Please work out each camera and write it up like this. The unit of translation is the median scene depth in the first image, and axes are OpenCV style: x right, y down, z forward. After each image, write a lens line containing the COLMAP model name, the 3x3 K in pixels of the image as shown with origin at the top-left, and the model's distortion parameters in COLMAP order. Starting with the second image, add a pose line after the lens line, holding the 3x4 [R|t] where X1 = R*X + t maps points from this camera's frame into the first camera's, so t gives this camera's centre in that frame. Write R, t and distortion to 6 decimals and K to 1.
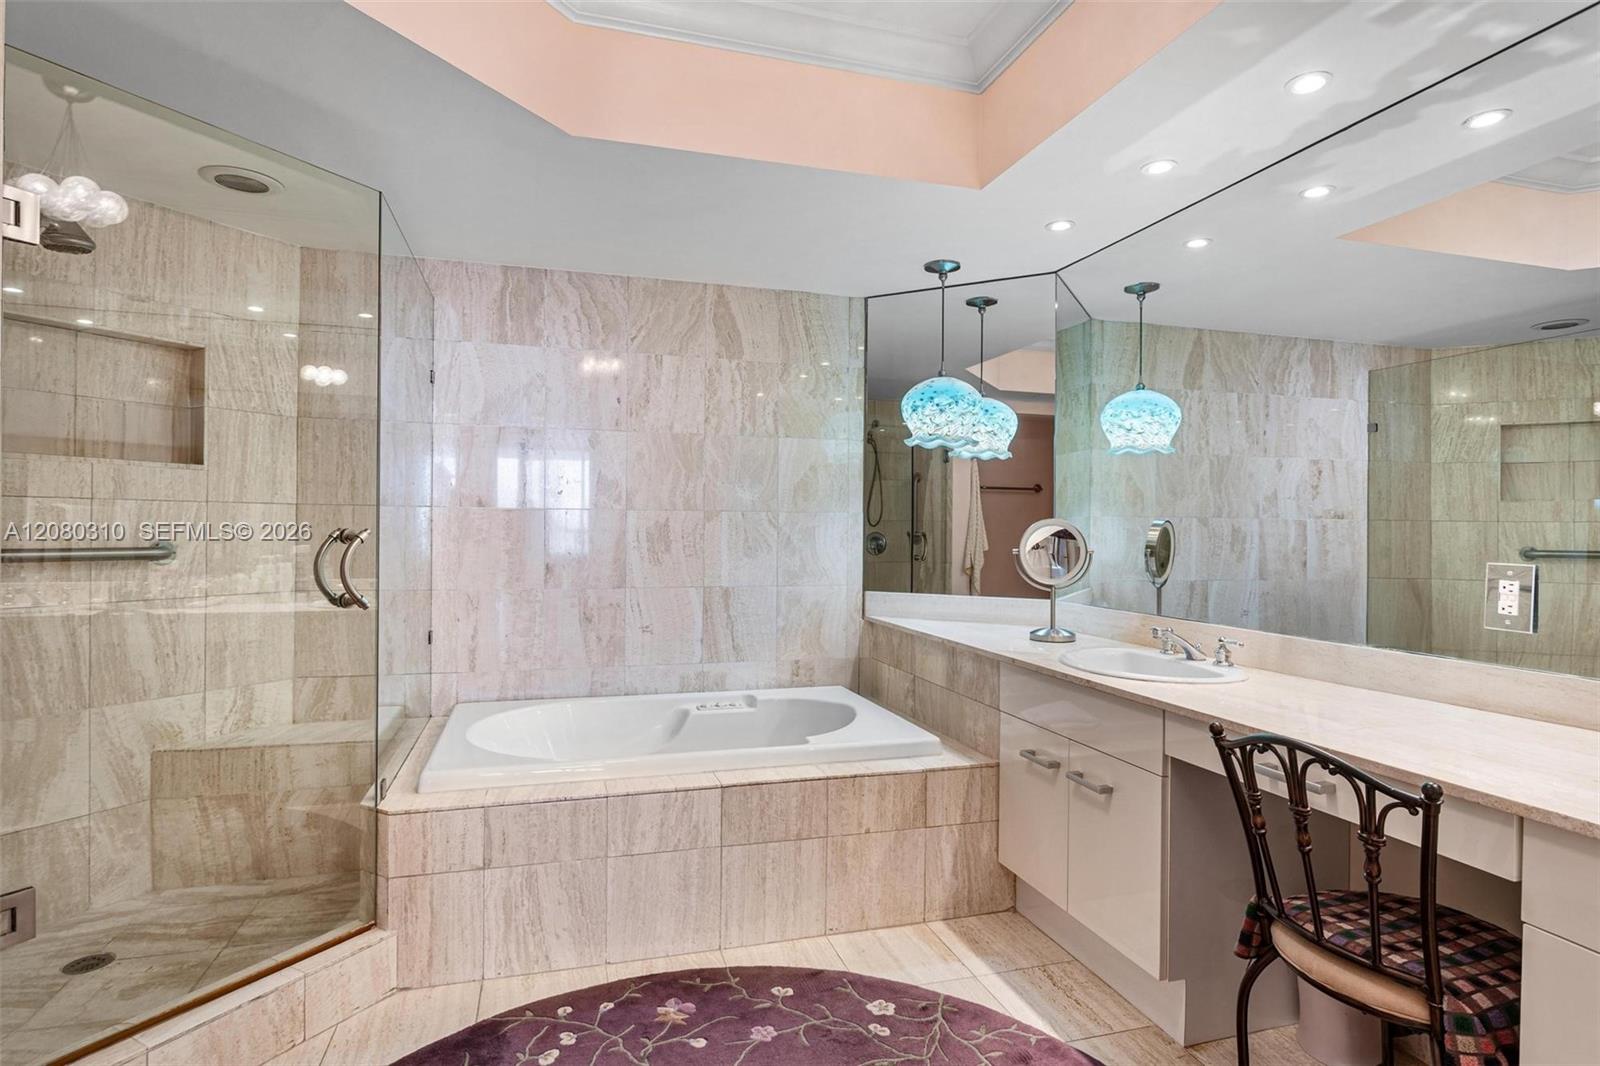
lens RADIAL K [[855.3, 0, 792.5], [0, 855.3, 529.6], [0, 0, 1]] dist [-0.007655, 0.003946]
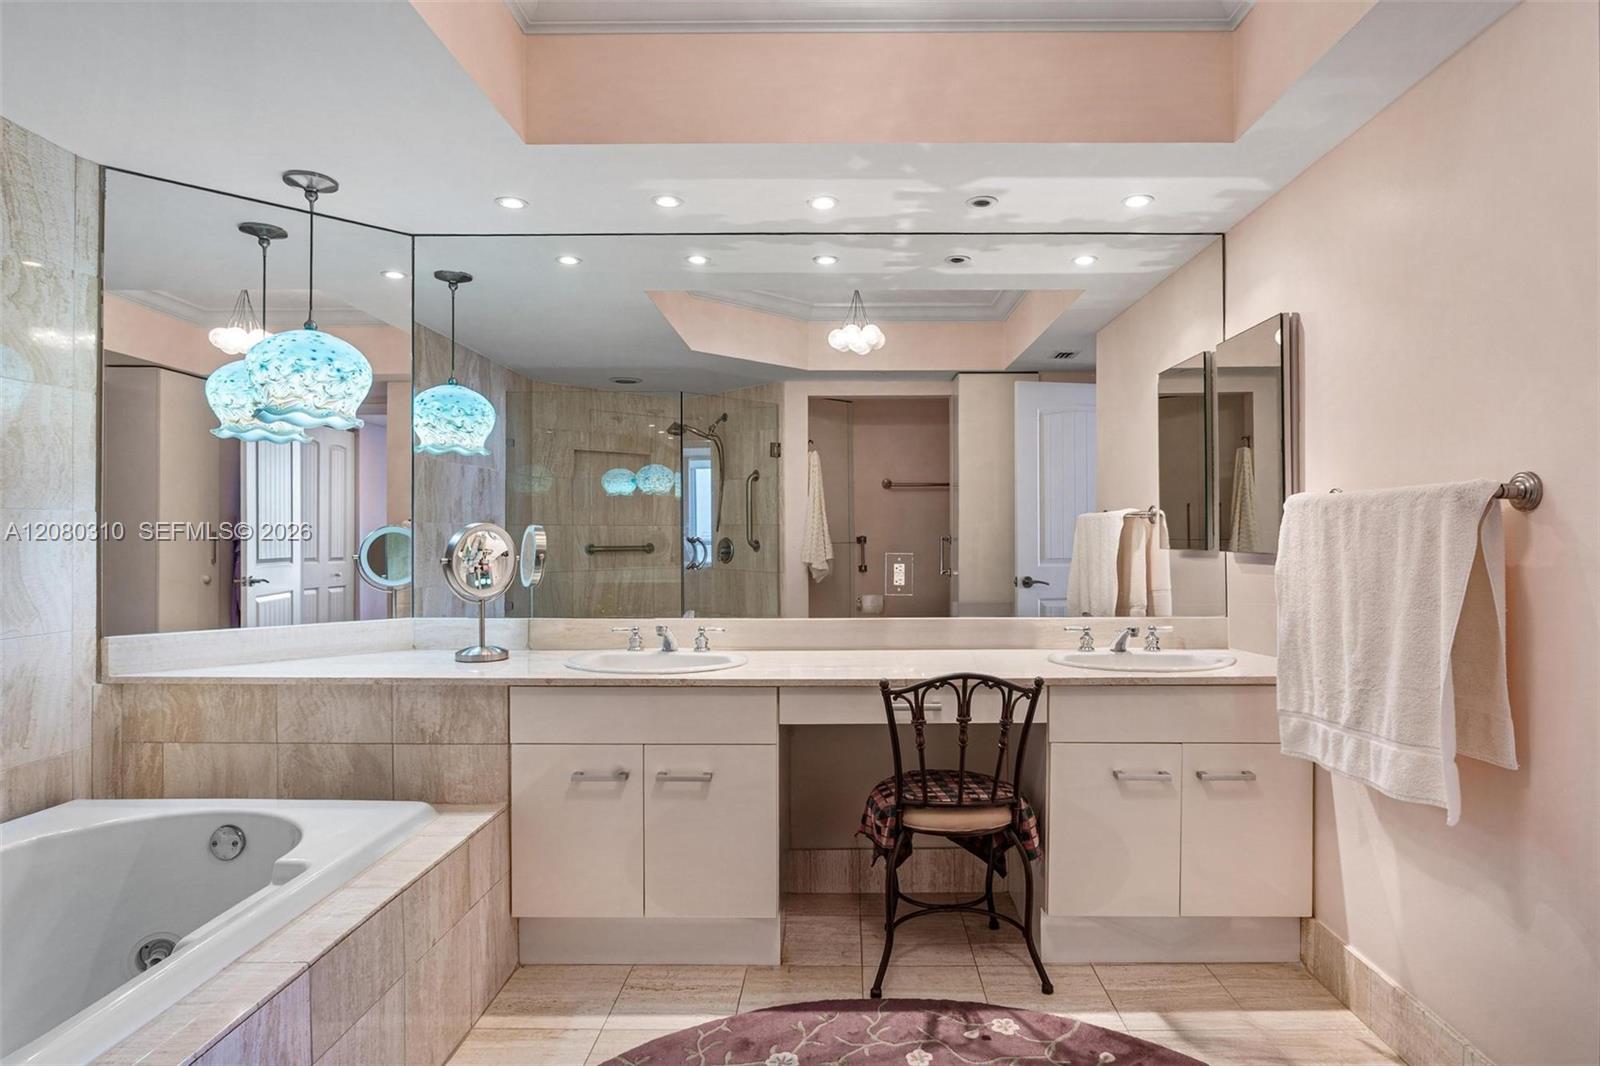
lens RADIAL K [[908.0, 0, 809.1], [0, 908.0, 527.0], [0, 0, 1]] dist [-0.015819, -0.000216]
pose [[0.271517, -0.001778, 0.962432, -0.579308], [0.005988, 0.999982, 0.000158, -0.007489], [-0.962415, 0.005720, 0.271523, 0.468918]]
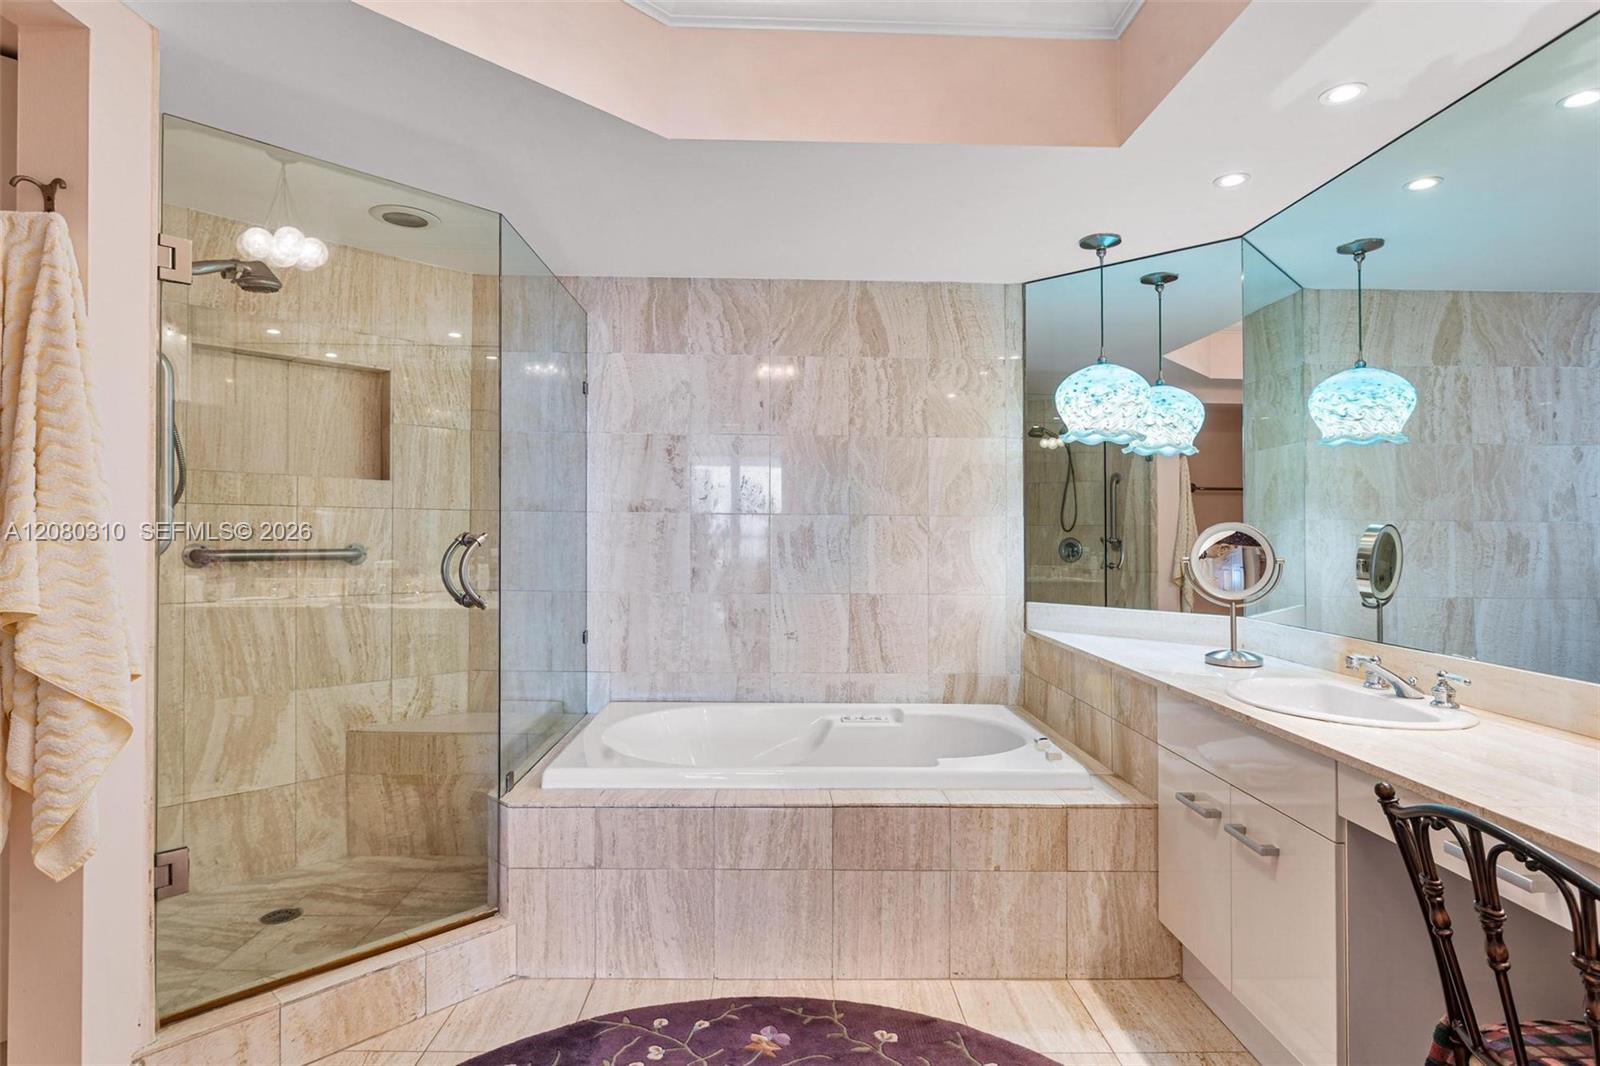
lens RADIAL K [[855.3, 0, 789.2], [0, 855.3, 520.9], [0, 0, 1]] dist [-0.007655, 0.003946]
pose [[0.964831, -0.002555, -0.262857, 0.115084], [-0.001938, 0.999856, -0.016830, 0.001311], [0.262862, 0.016747, 0.964688, 0.067593]]
